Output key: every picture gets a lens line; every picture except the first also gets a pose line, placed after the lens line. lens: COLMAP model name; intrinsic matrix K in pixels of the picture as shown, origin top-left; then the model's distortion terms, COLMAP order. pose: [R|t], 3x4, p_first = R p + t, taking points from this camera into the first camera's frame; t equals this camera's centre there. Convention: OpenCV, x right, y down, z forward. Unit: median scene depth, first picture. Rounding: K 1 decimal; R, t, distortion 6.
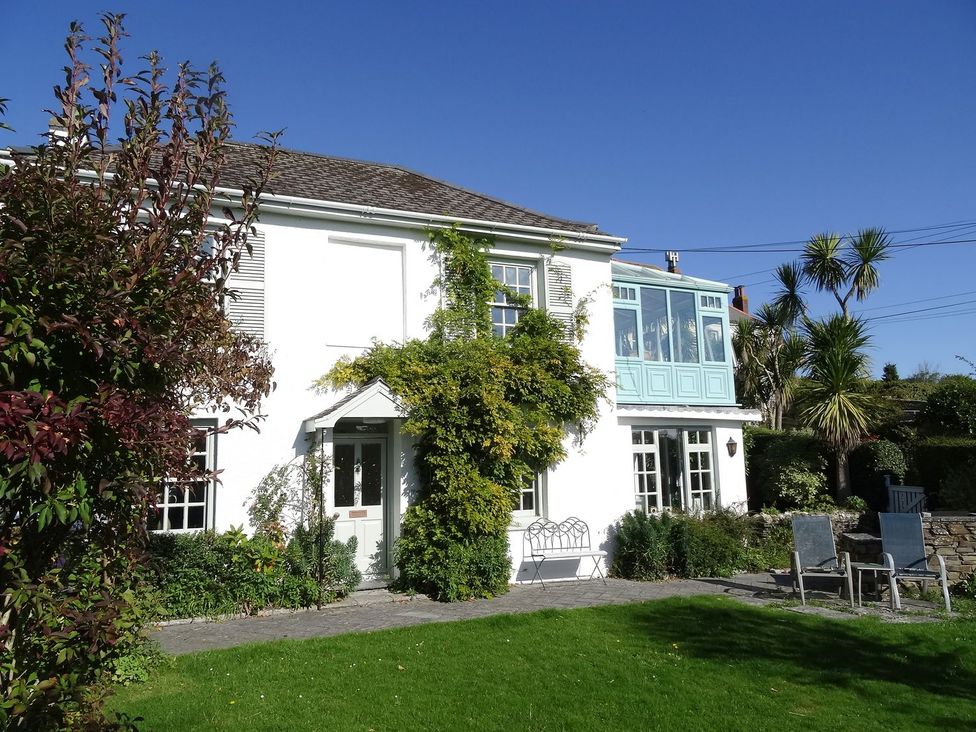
lens RADIAL K [[698.3, 0, 488.0], [0, 698.3, 366.0], [0, 0, 1]] dist [-0.004608, 0.000353]
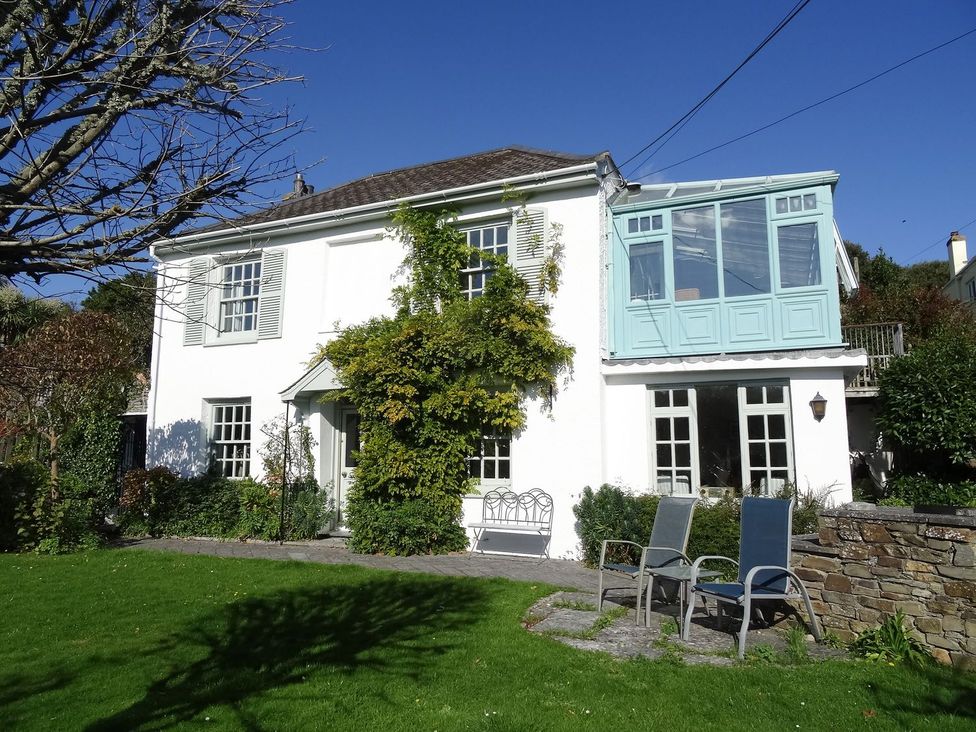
lens RADIAL K [[698.3, 0, 488.0], [0, 698.3, 366.0], [0, 0, 1]] dist [-0.004608, 0.000353]
pose [[0.671982, -0.080641, -0.736164, 0.767424], [0.091072, 0.995507, -0.025918, 0.076895], [0.734946, -0.049627, 0.676307, 0.352900]]
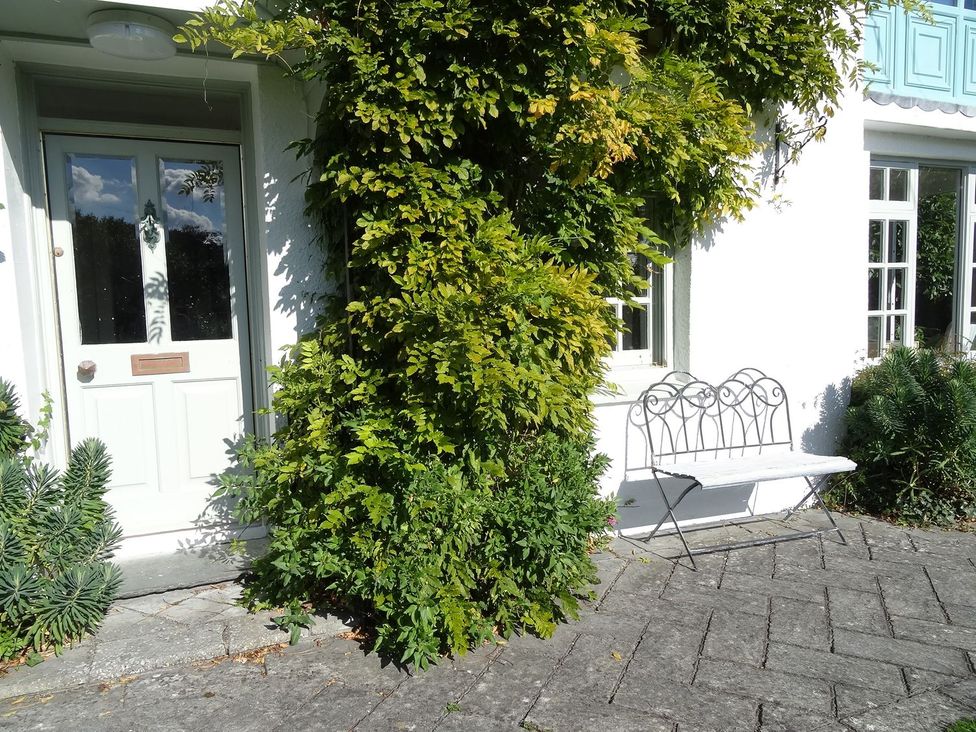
lens RADIAL K [[698.3, 0, 488.0], [0, 698.3, 366.0], [0, 0, 1]] dist [-0.004608, 0.000353]
pose [[0.999418, -0.002776, -0.033990, -0.011934], [0.010496, 0.973340, 0.229125, 0.126251], [0.032448, -0.229349, 0.972803, 0.624191]]
